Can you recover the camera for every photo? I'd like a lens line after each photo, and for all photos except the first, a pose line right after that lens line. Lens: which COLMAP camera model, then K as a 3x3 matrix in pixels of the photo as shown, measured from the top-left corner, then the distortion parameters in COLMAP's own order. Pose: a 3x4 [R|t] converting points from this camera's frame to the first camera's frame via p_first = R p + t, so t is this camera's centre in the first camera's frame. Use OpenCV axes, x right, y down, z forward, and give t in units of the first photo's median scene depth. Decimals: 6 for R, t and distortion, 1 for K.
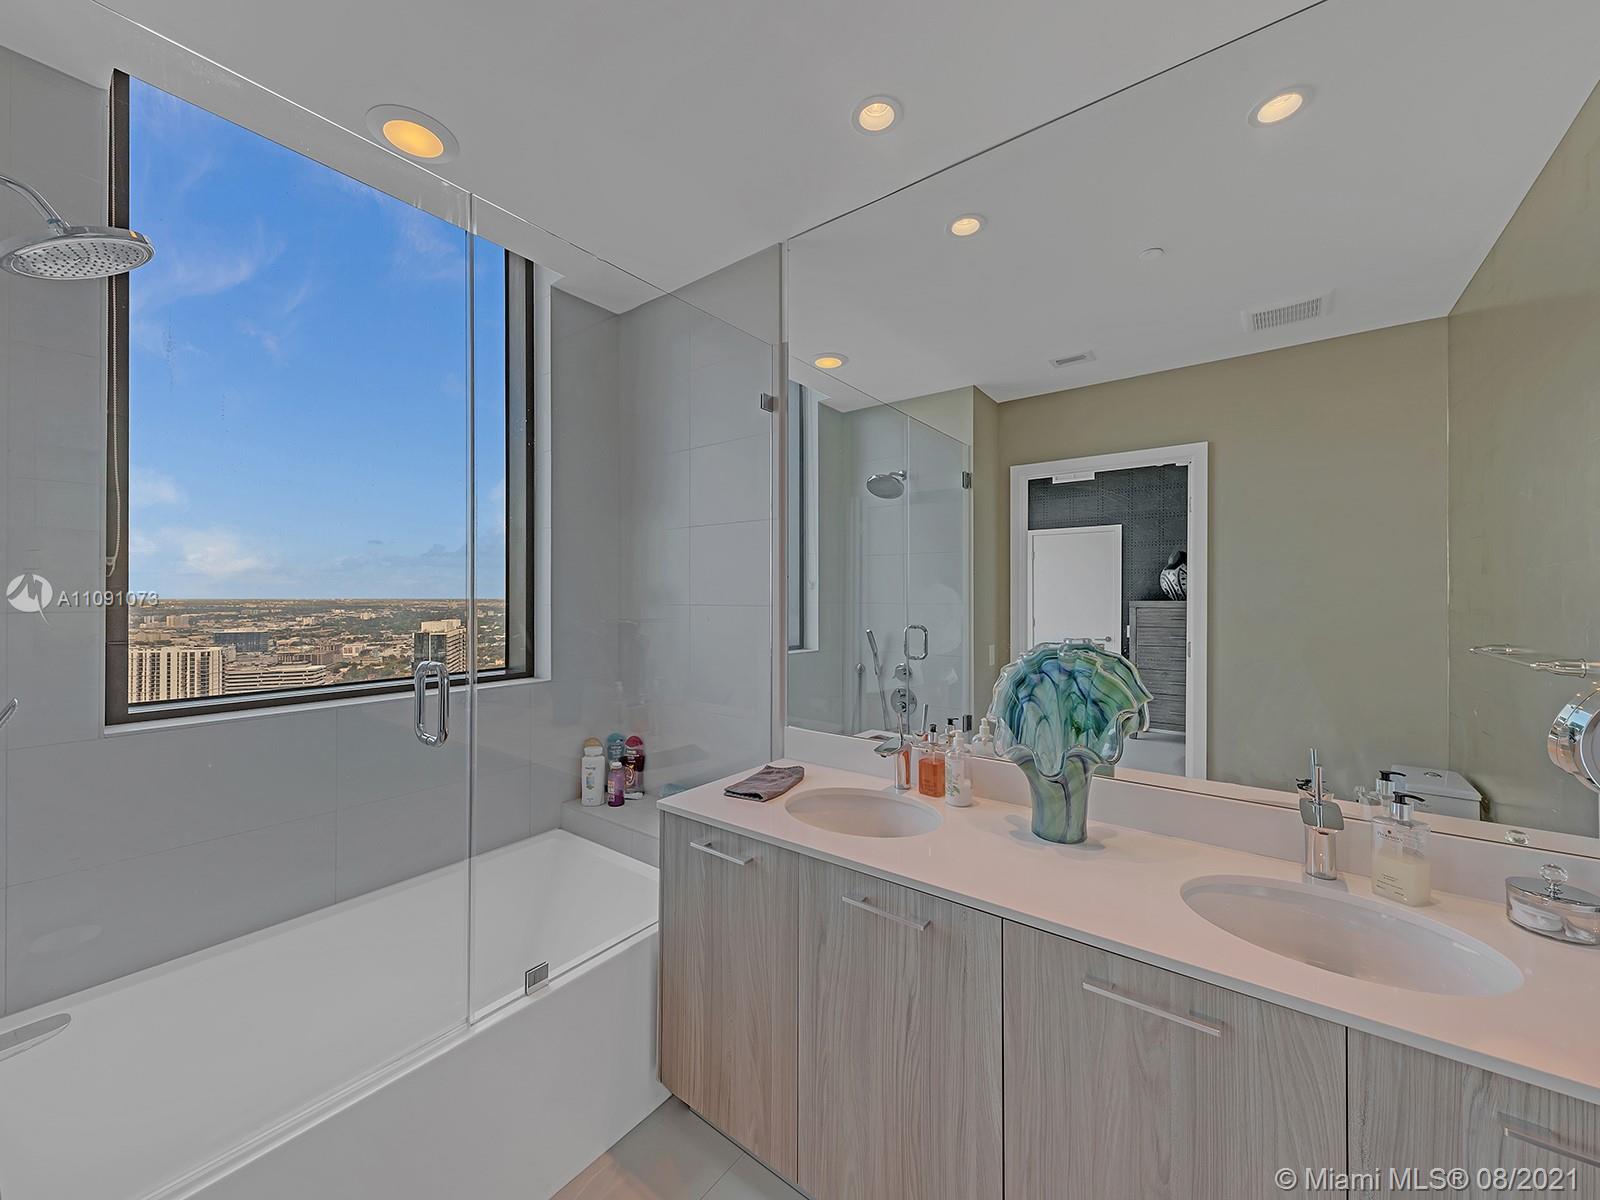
lens RADIAL K [[630.4, 0, 789.2], [0, 630.4, 594.8], [0, 0, 1]] dist [0.013643, -0.005287]
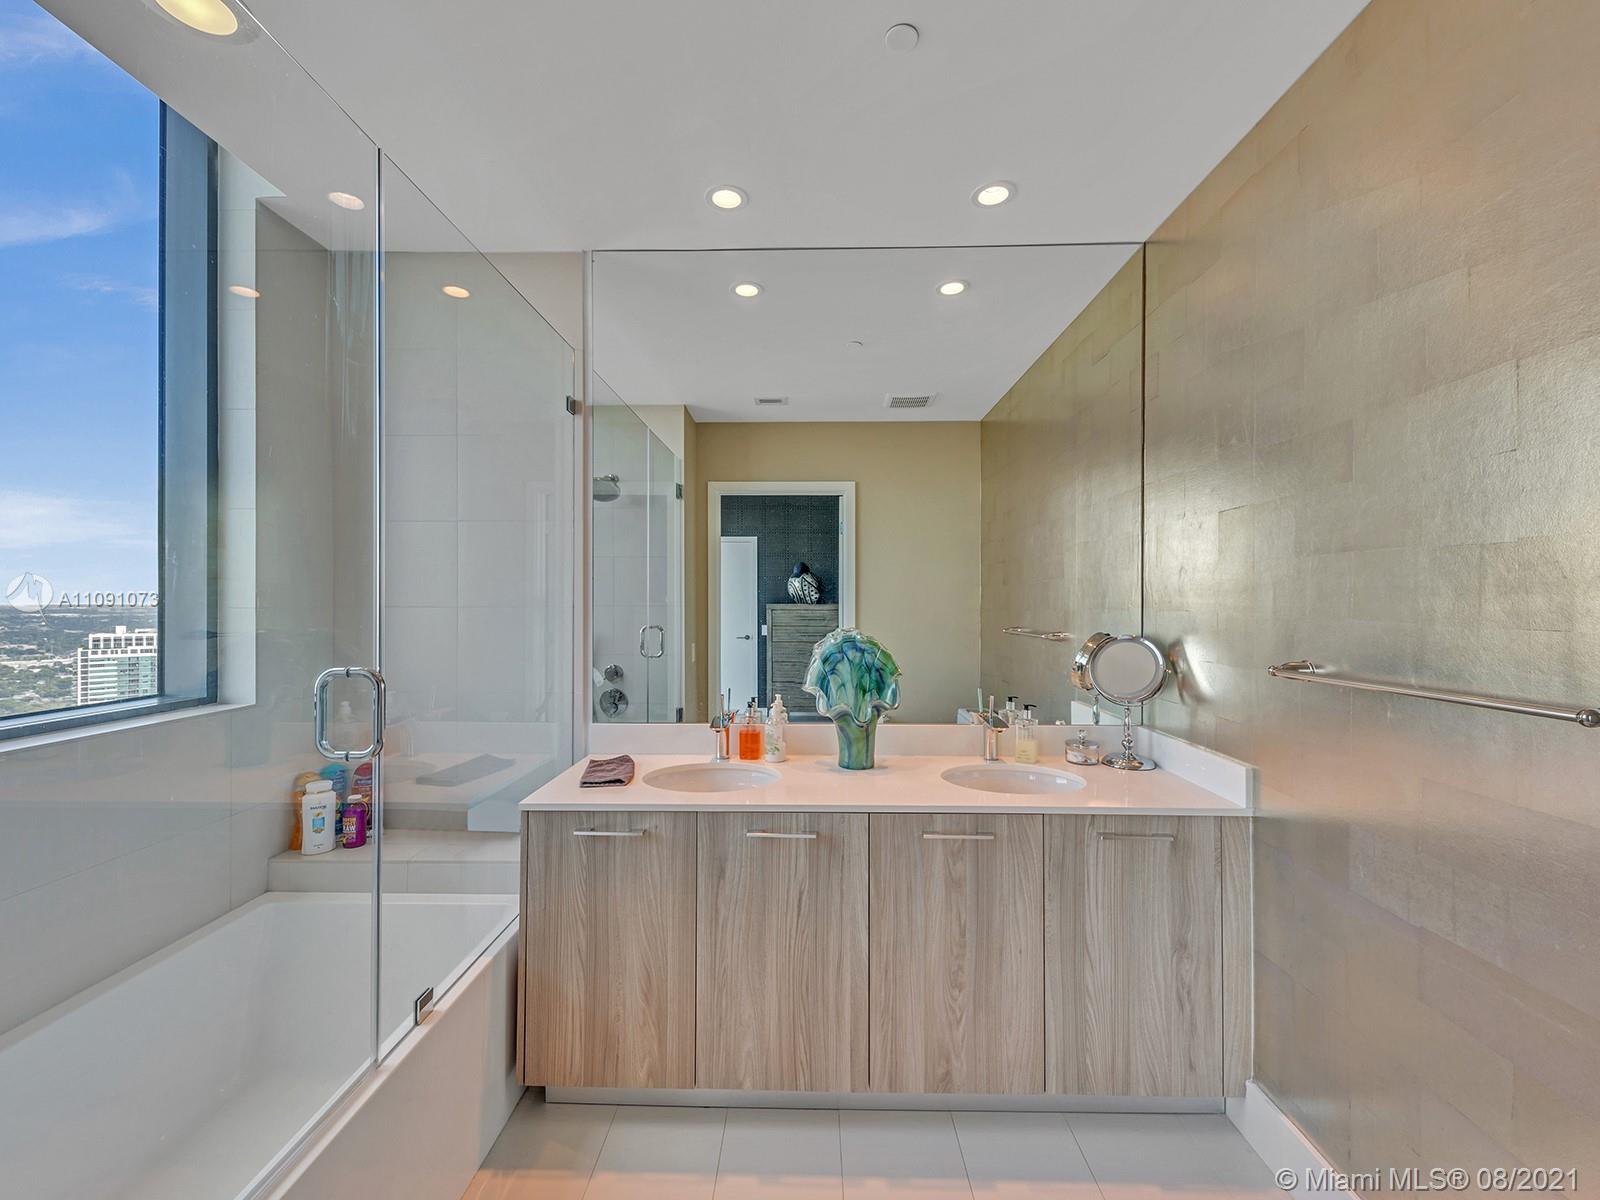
lens RADIAL K [[690.6, 0, 797.5], [0, 690.6, 603.6], [0, 0, 1]] dist [0.004136, 0.001656]
pose [[0.797304, -0.002507, 0.603572, -0.571076], [-0.000756, 0.999986, 0.005151, 0.008771], [-0.603577, -0.004563, 0.797291, -0.138434]]
